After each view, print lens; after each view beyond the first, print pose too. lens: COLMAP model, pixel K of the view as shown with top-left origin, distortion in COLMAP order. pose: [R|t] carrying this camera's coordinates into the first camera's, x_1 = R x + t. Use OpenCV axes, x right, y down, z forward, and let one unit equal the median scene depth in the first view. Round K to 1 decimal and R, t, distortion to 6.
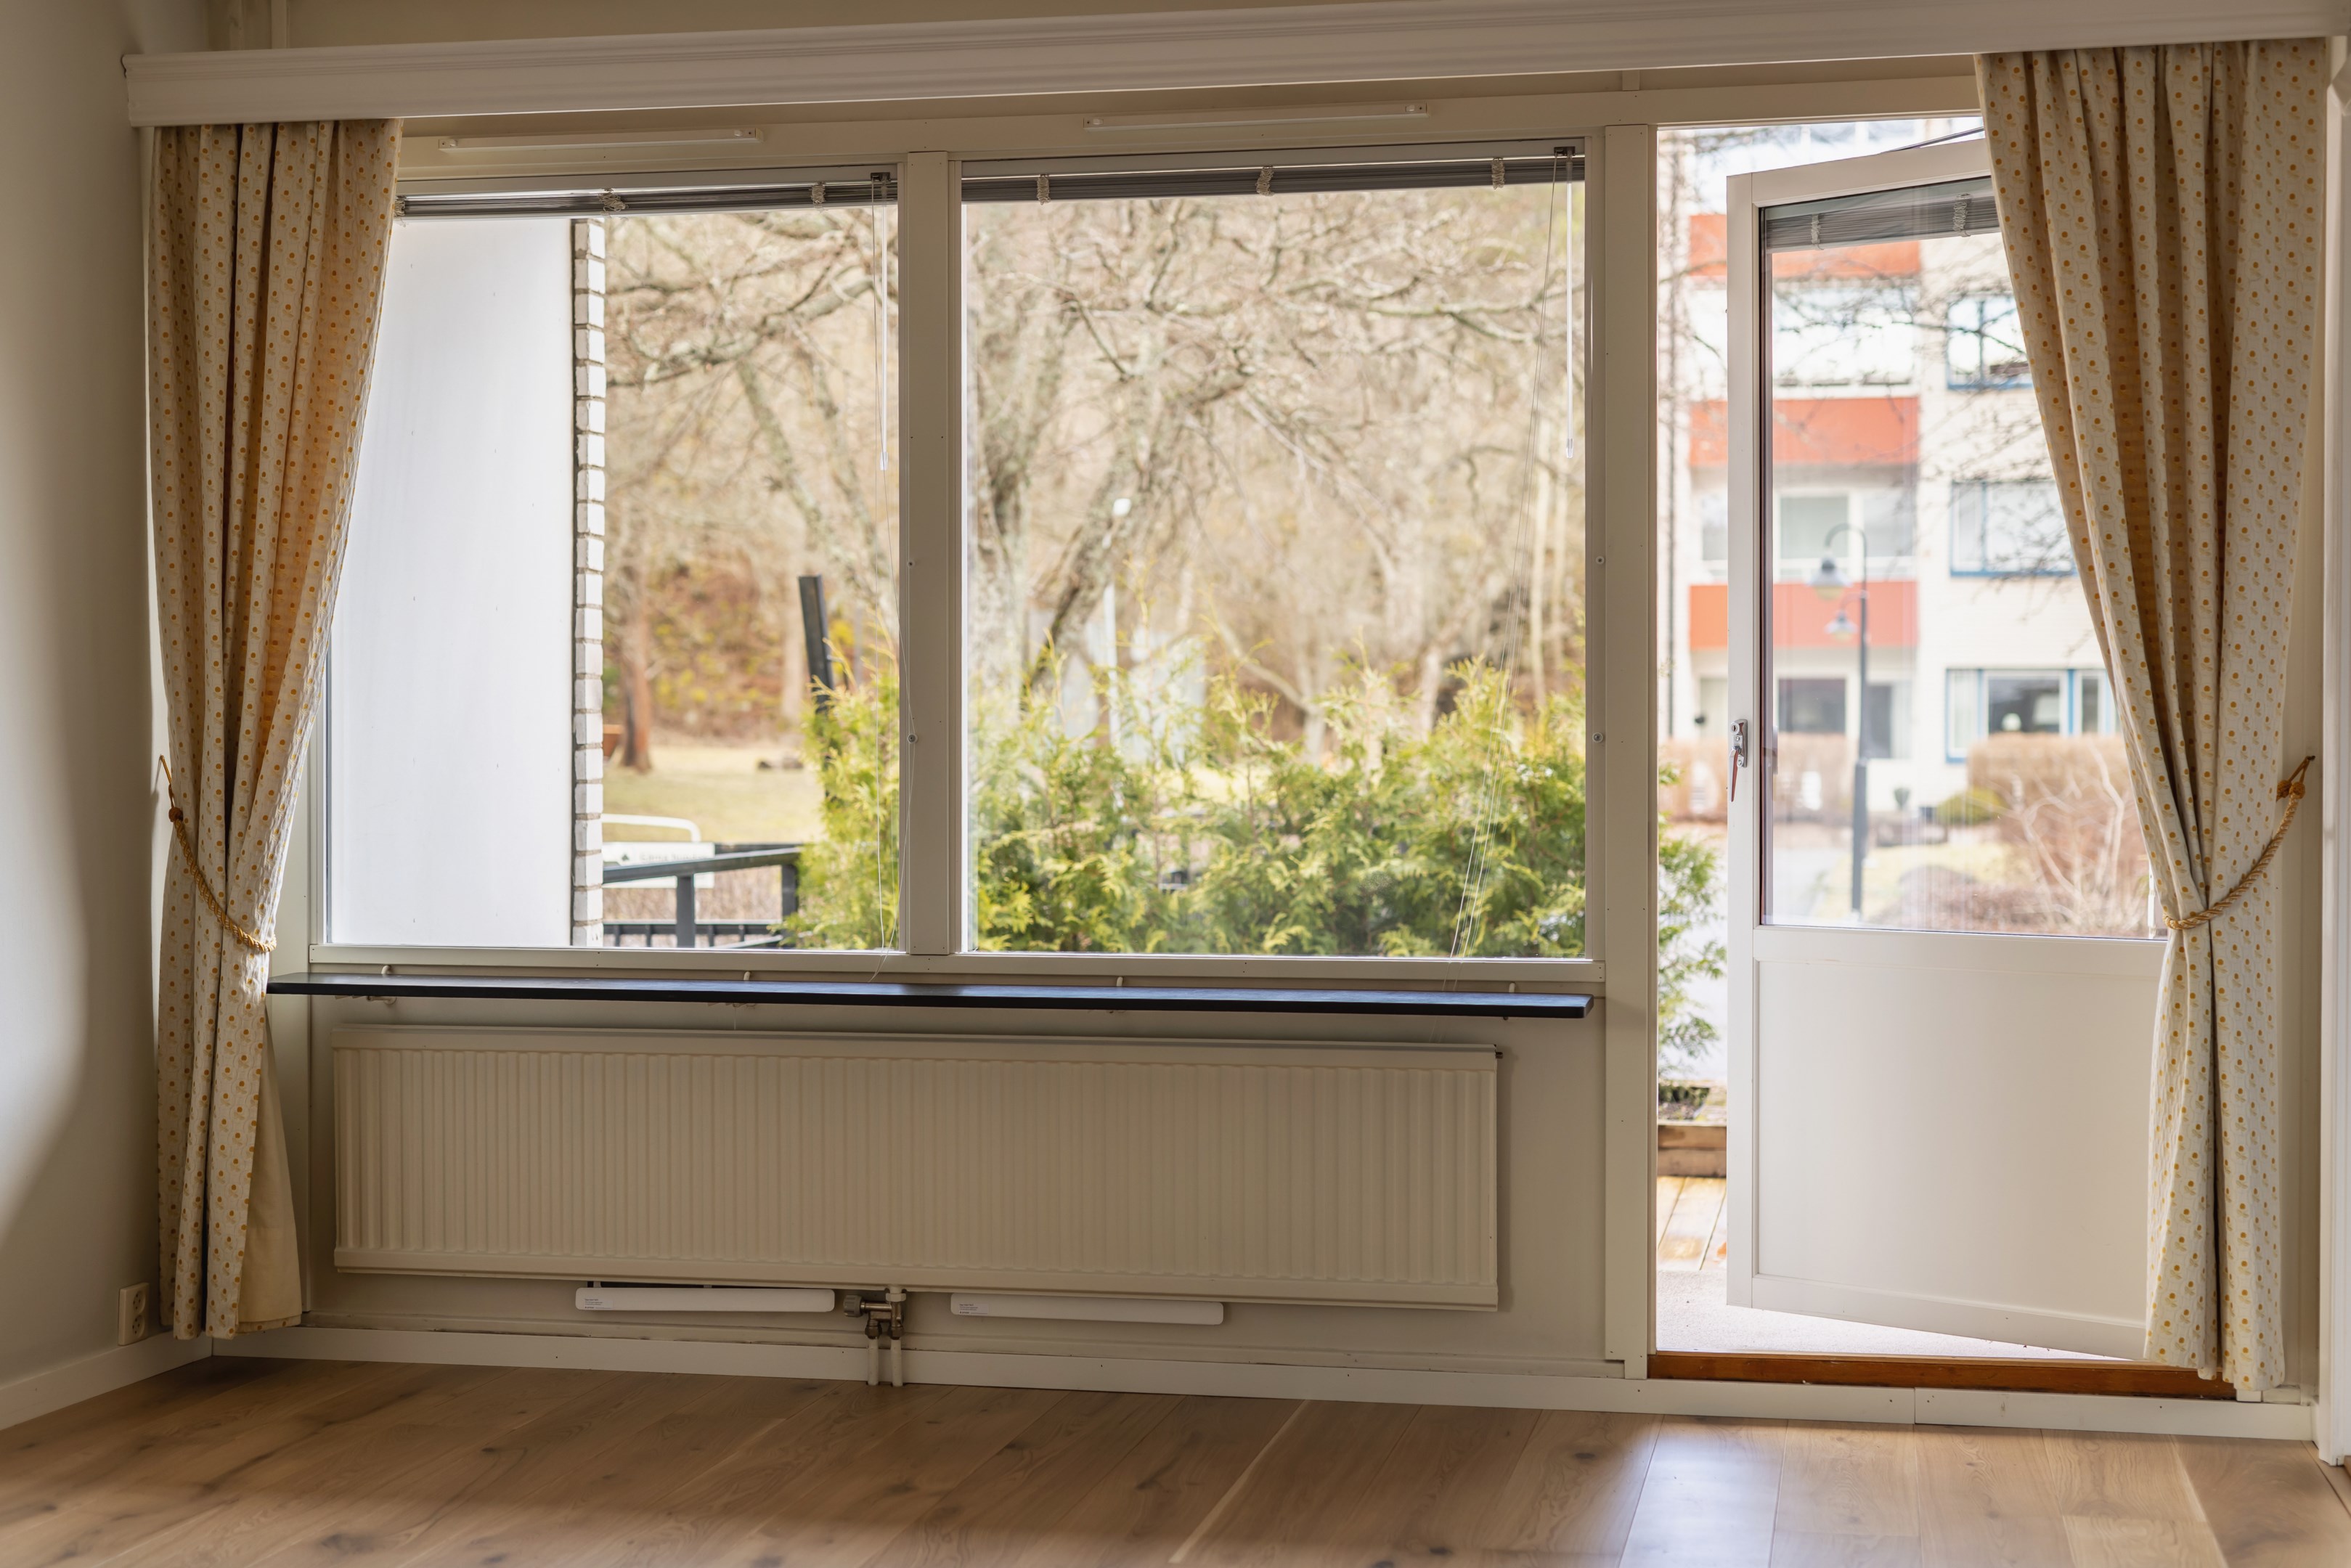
lens RADIAL K [[3384.1, 0, 1175.5], [0, 3384.1, 784.0], [0, 0, 1]] dist [-0.022851, 0.112417]
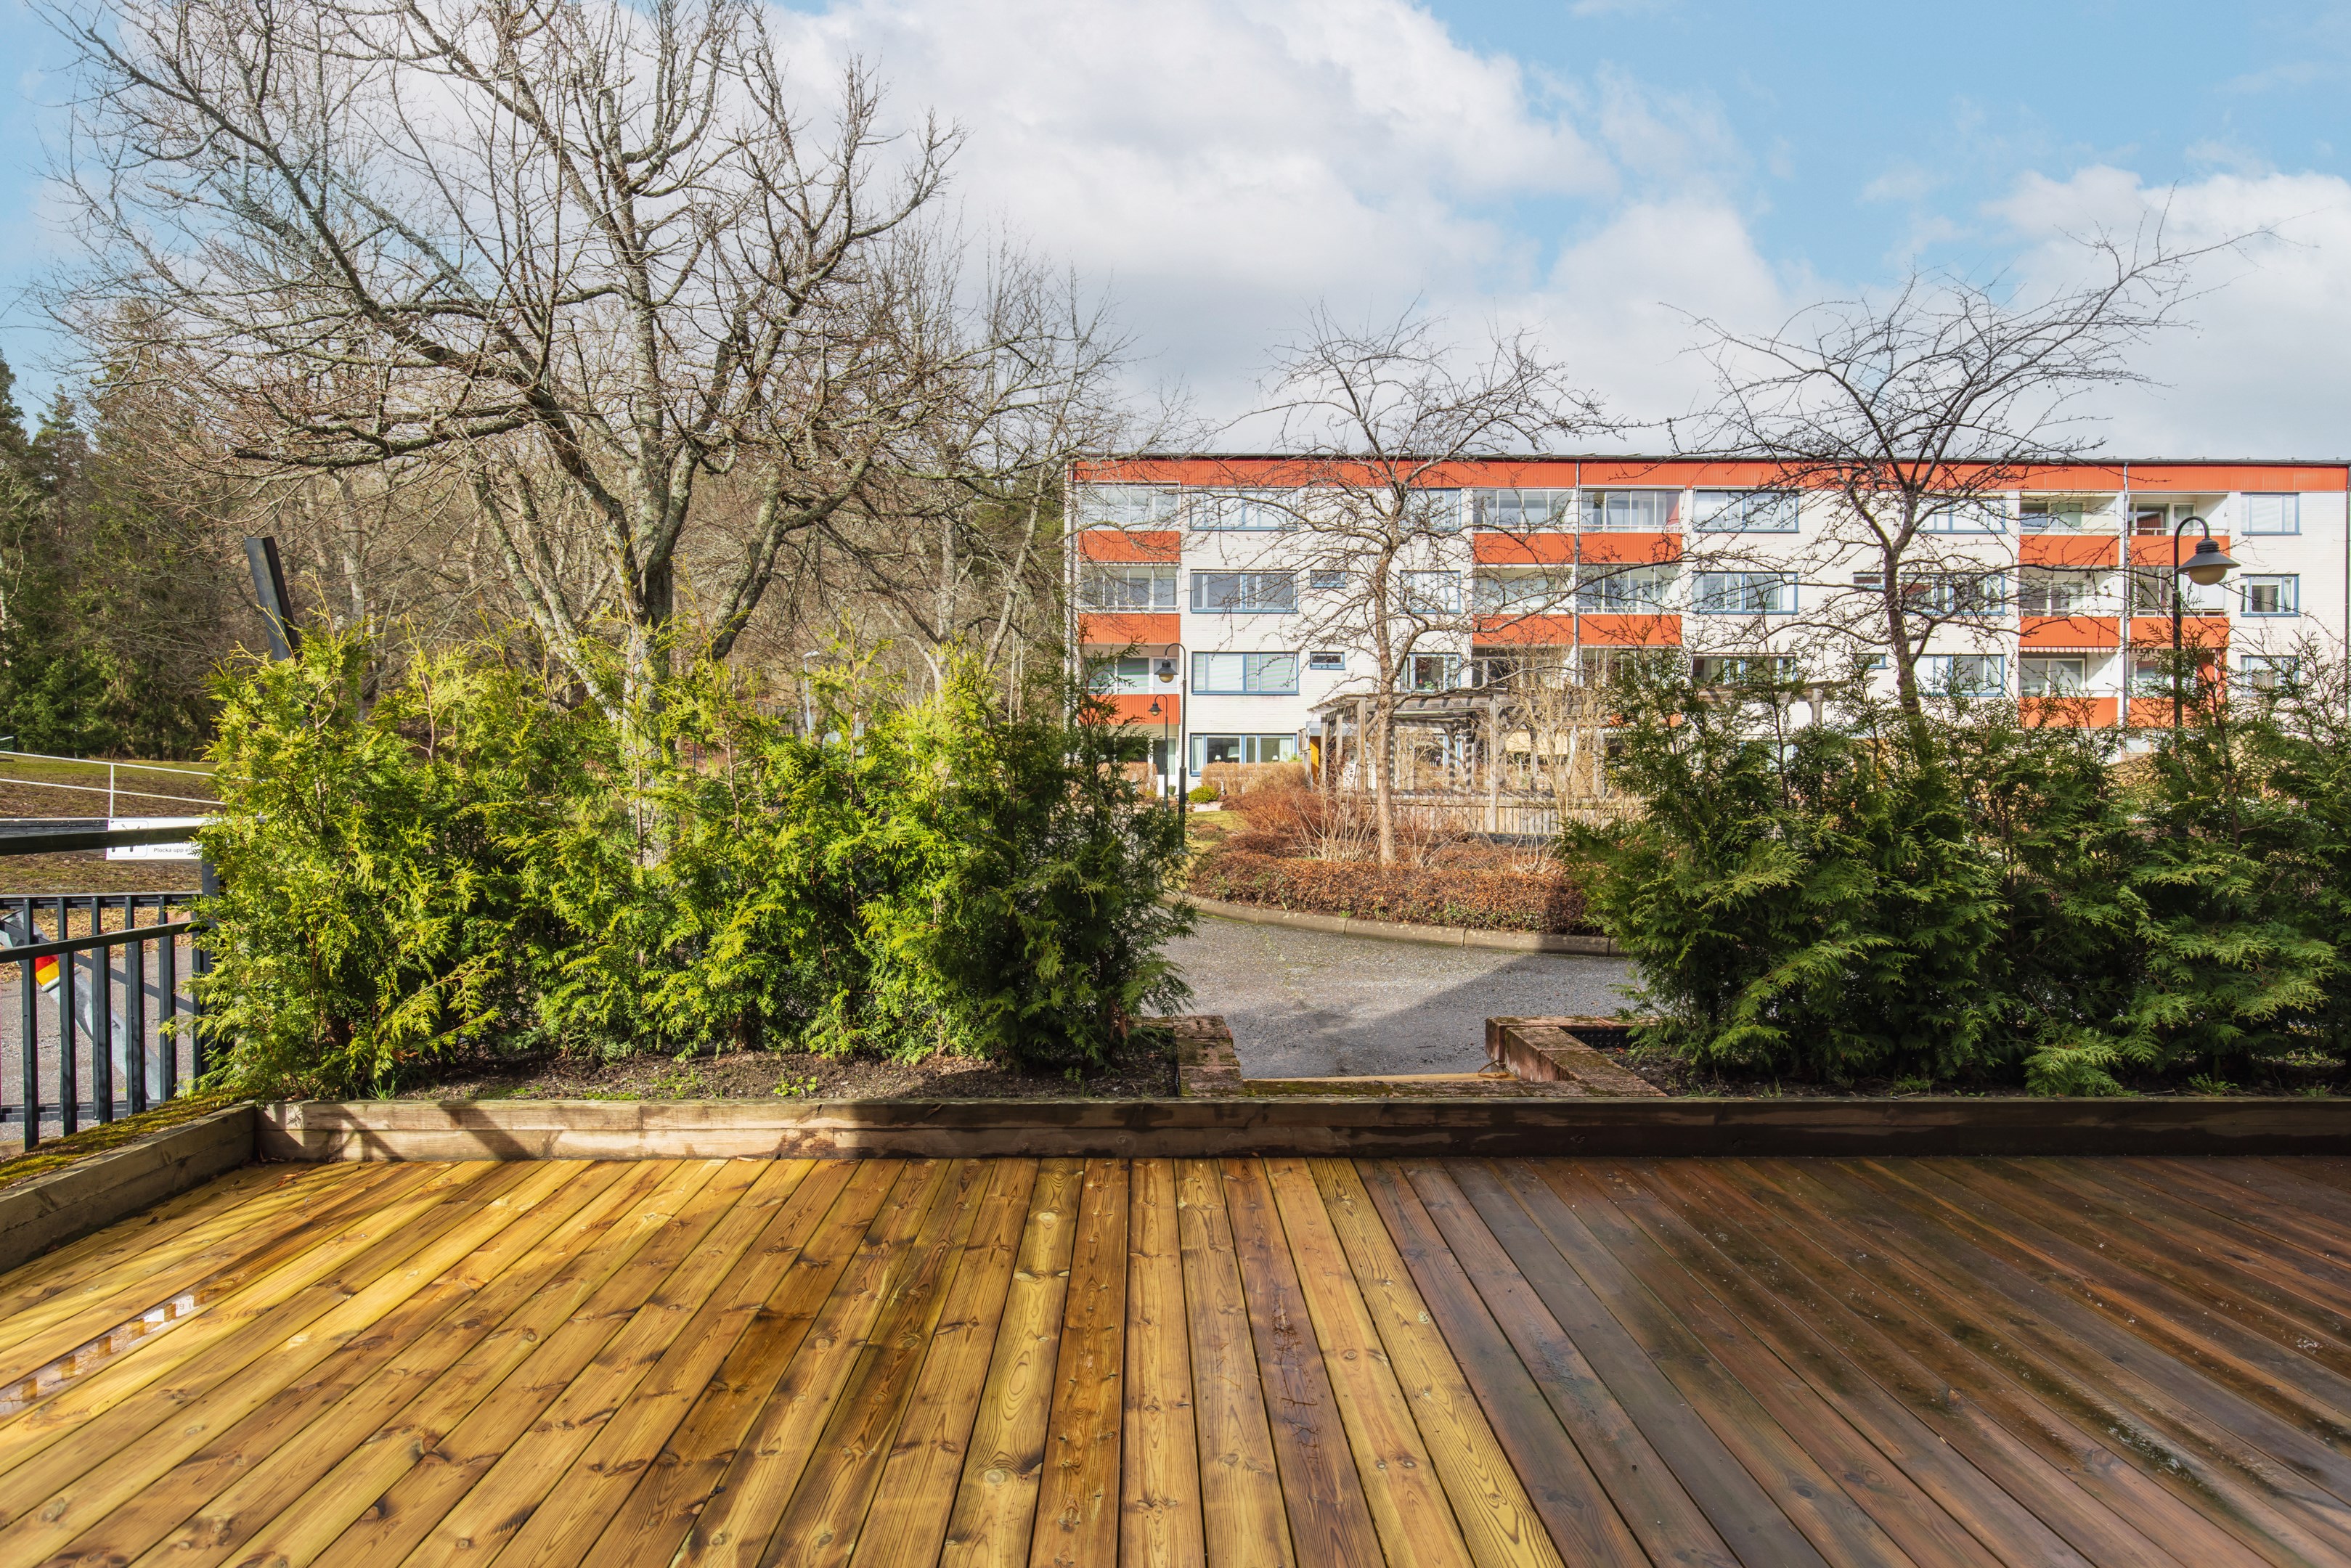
lens RADIAL K [[1298.5, 0, 1173.9], [0, 1298.5, 741.3], [0, 0, 1]] dist [0.004623, 0.000359]
pose [[0.974152, 0.003902, 0.225861, 0.117249], [0.004160, 0.999371, -0.035208, 0.018151], [-0.225856, 0.035237, 0.973523, 1.110797]]
